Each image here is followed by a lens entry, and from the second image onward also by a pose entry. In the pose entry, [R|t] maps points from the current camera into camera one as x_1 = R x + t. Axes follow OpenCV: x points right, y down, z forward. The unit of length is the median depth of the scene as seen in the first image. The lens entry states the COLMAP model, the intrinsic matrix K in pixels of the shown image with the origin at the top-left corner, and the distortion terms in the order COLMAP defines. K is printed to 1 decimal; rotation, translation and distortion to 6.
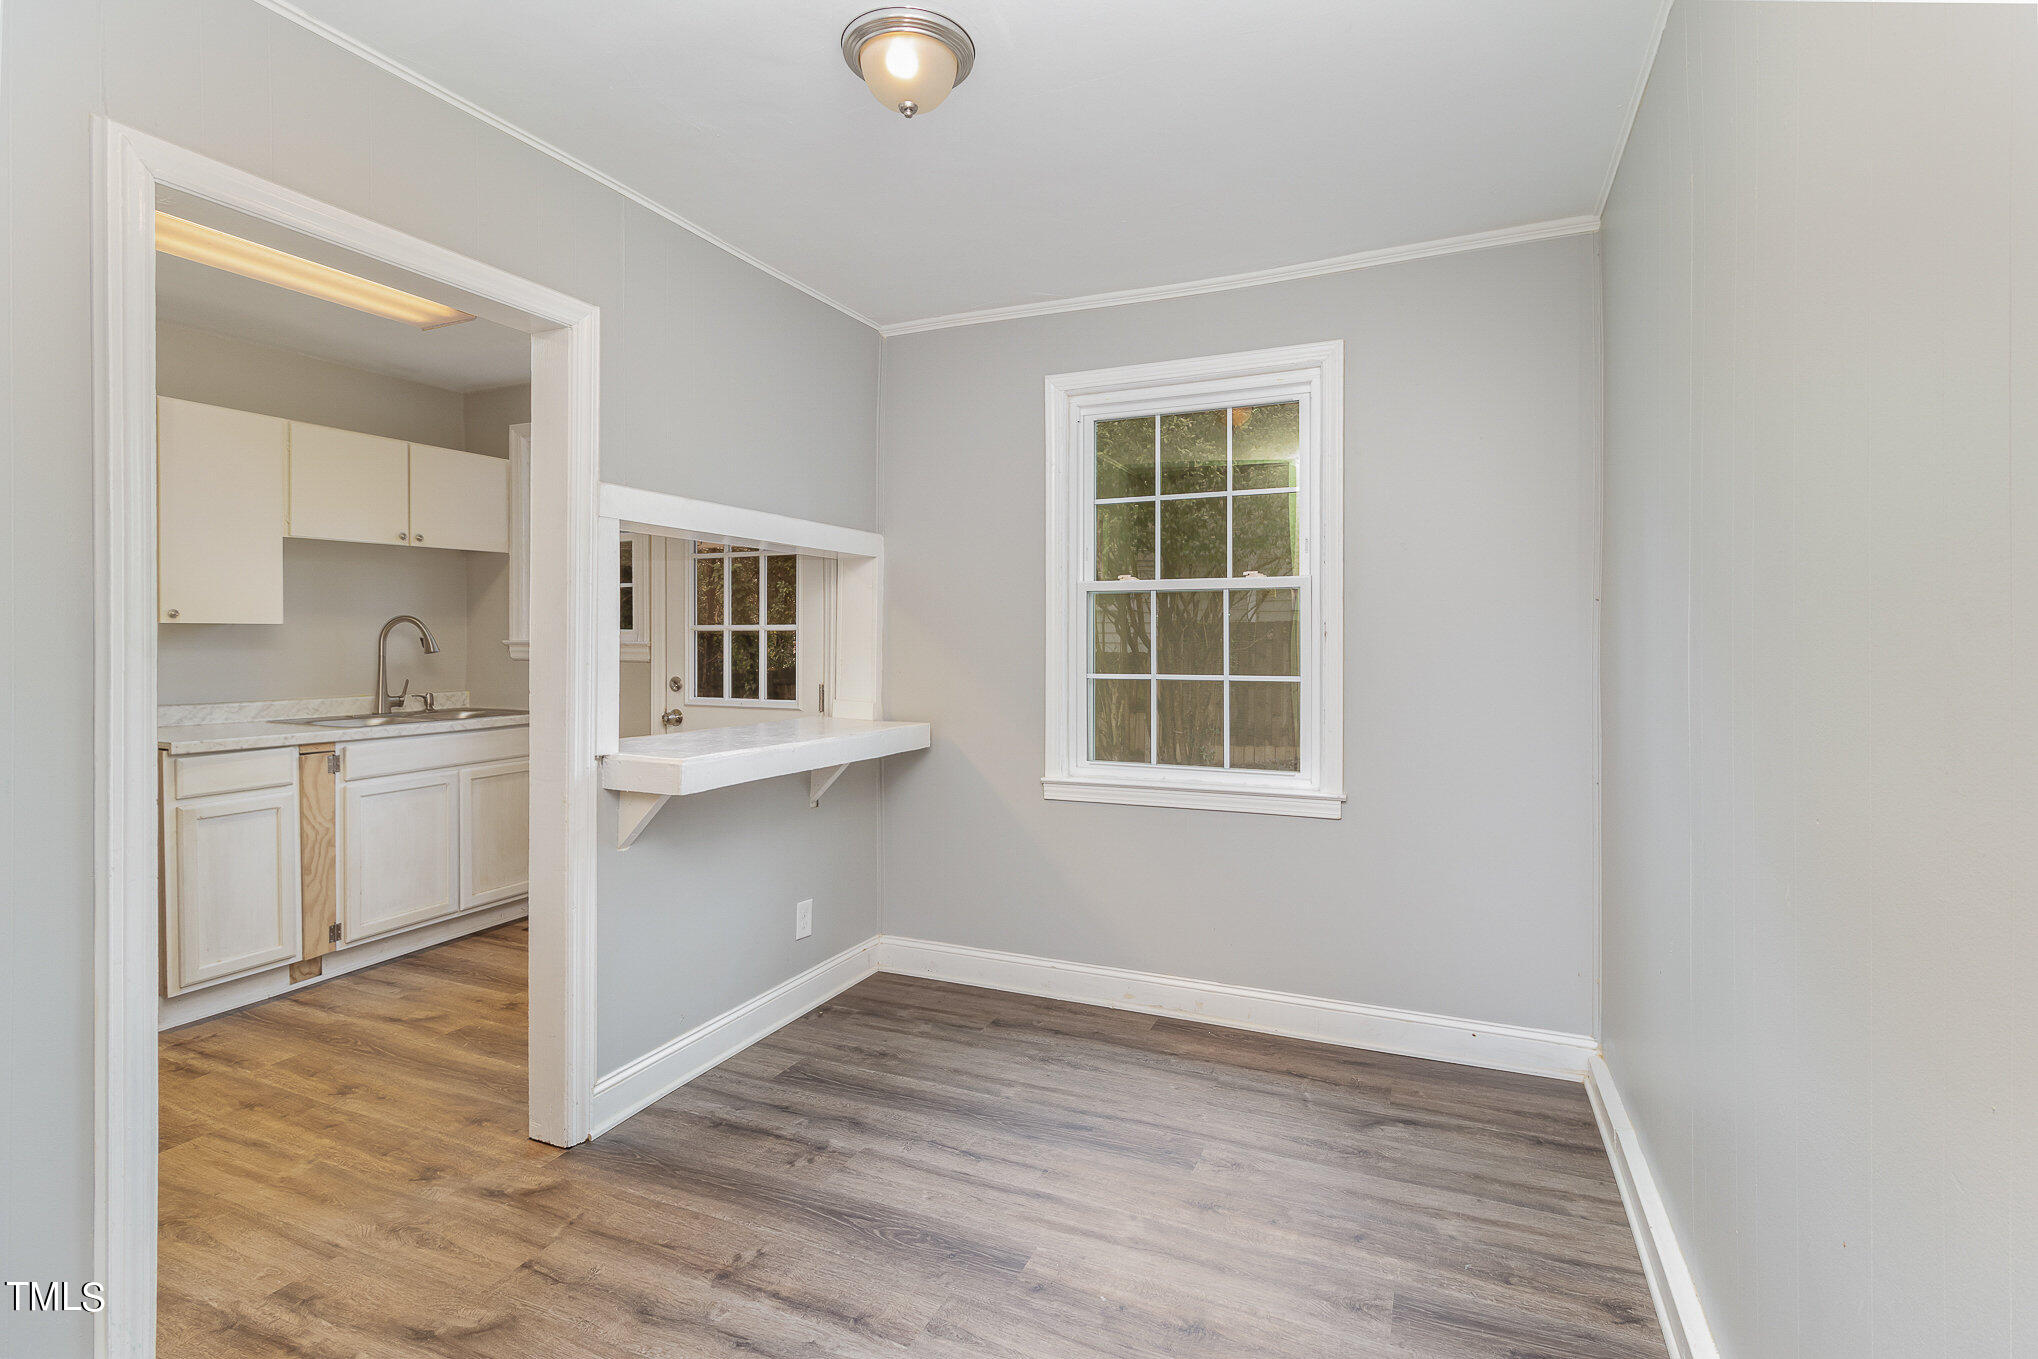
lens RADIAL K [[948.8, 0, 1043.8], [0, 948.8, 654.3], [0, 0, 1]] dist [0.006367, 0.000740]
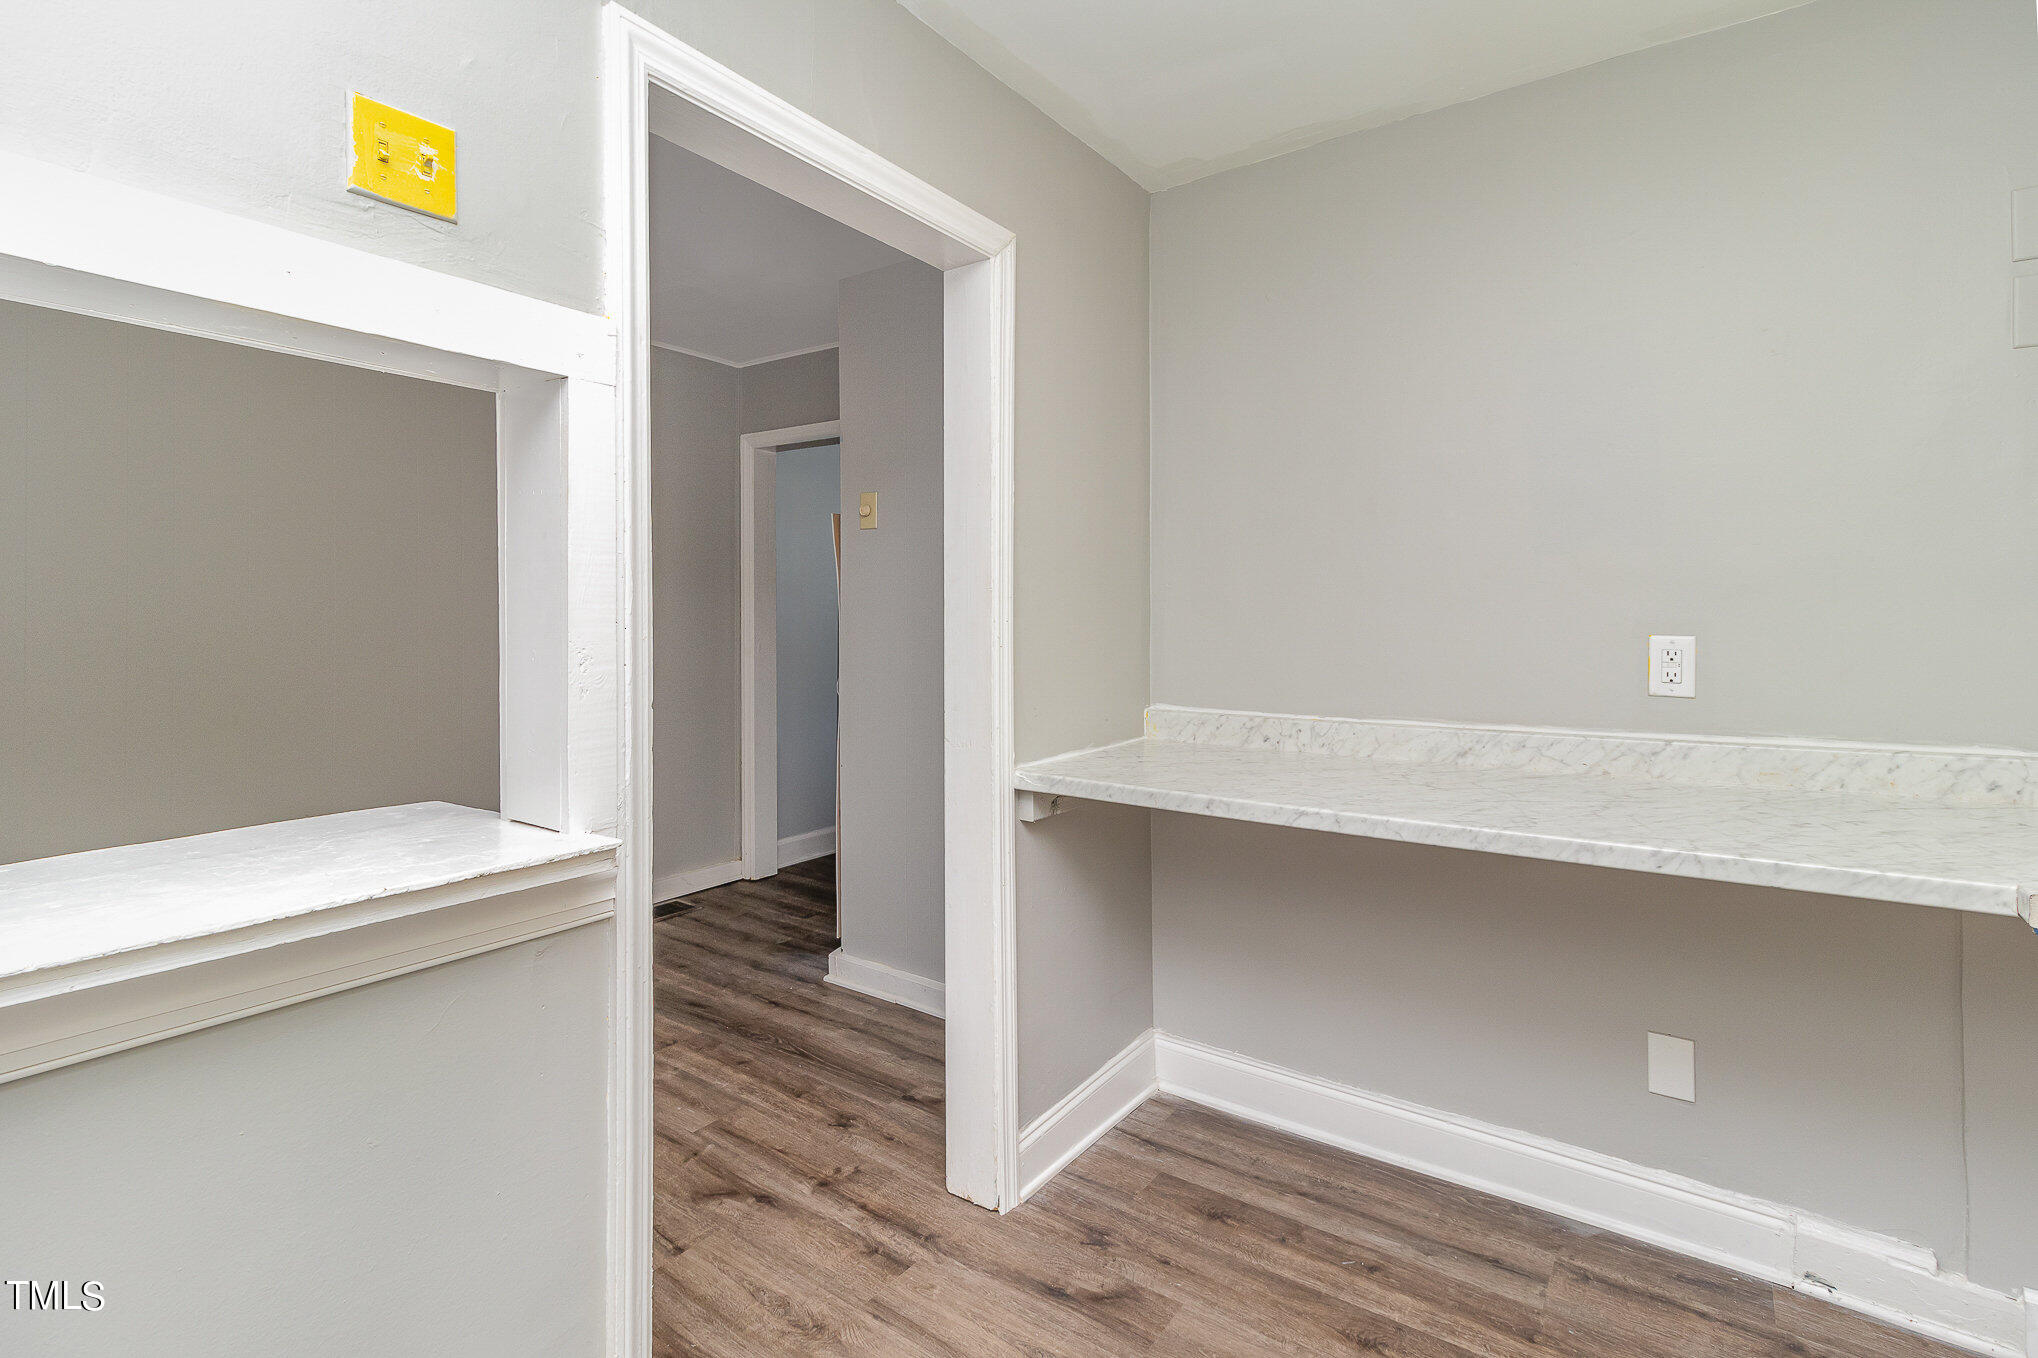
lens RADIAL K [[956.9, 0, 1038.7], [0, 956.9, 616.9], [0, 0, 1]] dist [0.003896, 0.000297]
pose [[-0.980602, -0.003465, 0.195980, -0.614116], [-0.002023, 0.999969, 0.007556, -0.010290], [-0.196000, 0.007013, -0.980579, 1.059004]]
